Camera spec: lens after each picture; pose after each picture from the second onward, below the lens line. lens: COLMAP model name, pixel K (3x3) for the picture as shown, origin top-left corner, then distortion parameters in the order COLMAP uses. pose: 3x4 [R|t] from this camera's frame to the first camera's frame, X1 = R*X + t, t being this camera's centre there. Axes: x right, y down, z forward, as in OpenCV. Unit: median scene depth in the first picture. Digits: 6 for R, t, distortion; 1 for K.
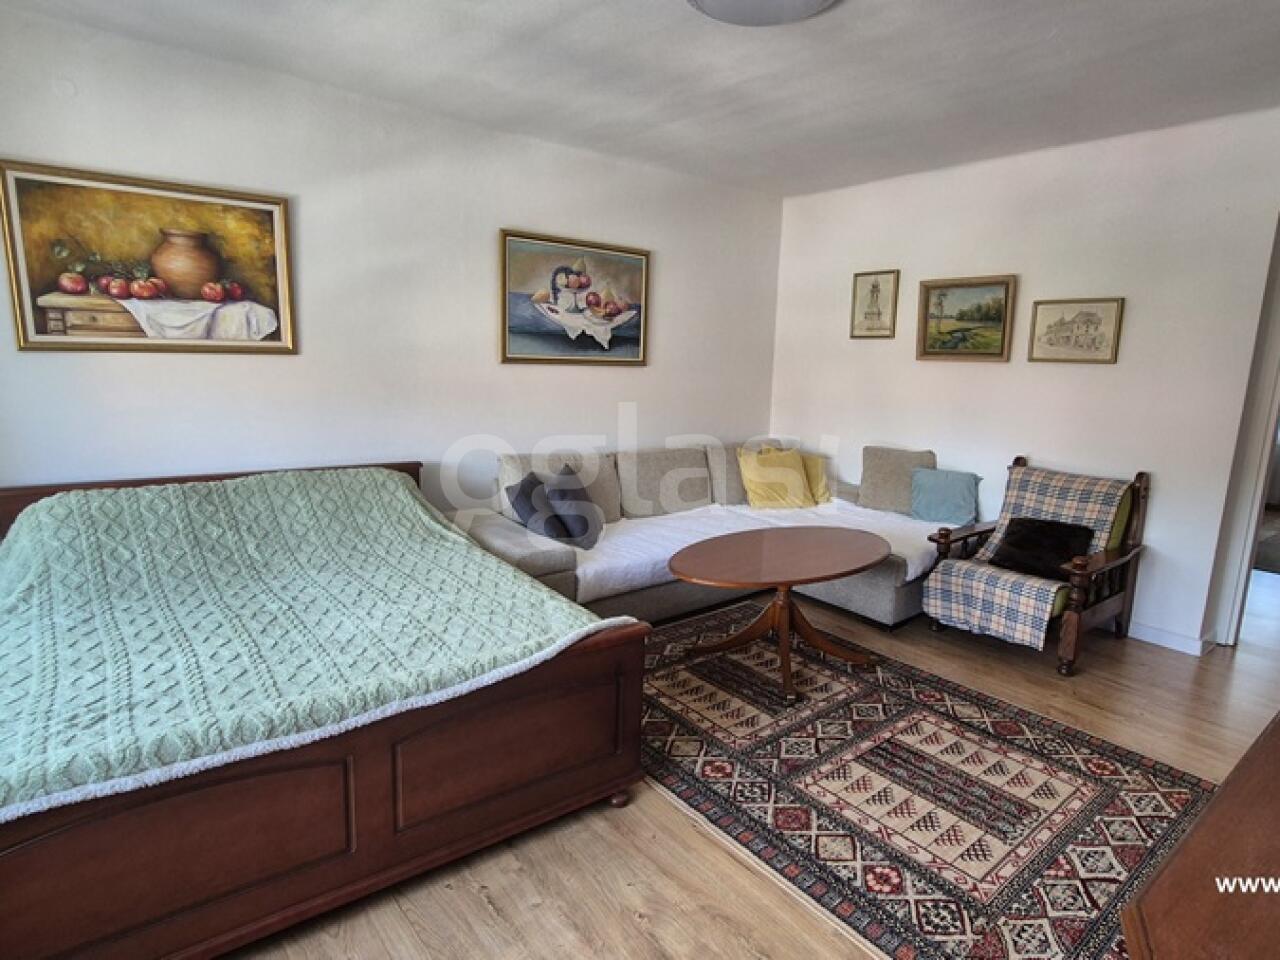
lens RADIAL K [[706.8, 0, 644.3], [0, 706.8, 485.6], [0, 0, 1]] dist [0.000325, 0.000438]
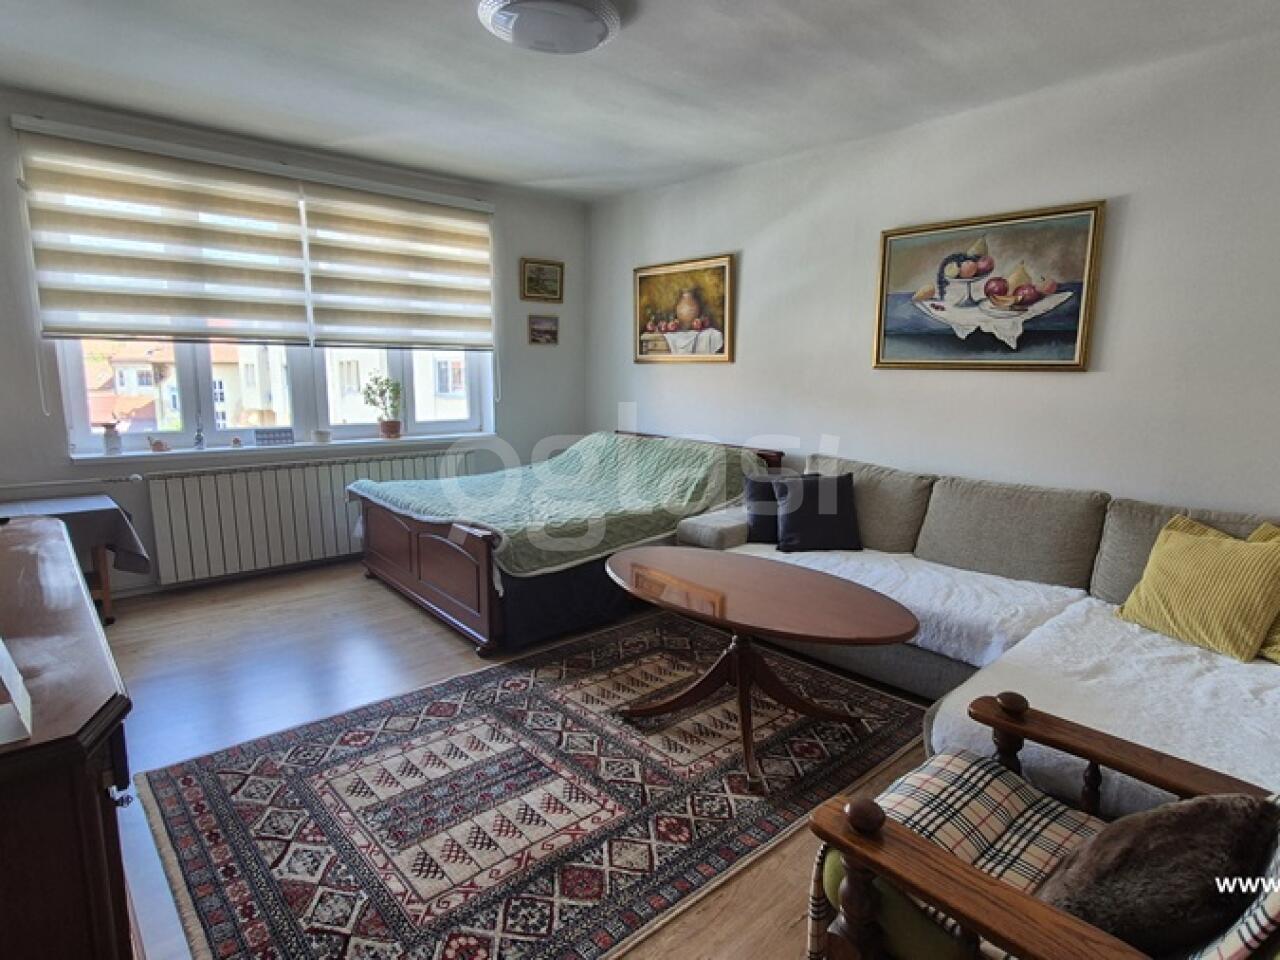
lens RADIAL K [[694.7, 0, 640.0], [0, 694.7, 480.0], [0, 0, 1]] dist [0.000550, -0.001149]
pose [[0.059089, 0.129081, -0.989872, 1.015895], [-0.199451, 0.973137, 0.114993, -0.092889], [0.978125, 0.190636, 0.083247, 0.857287]]
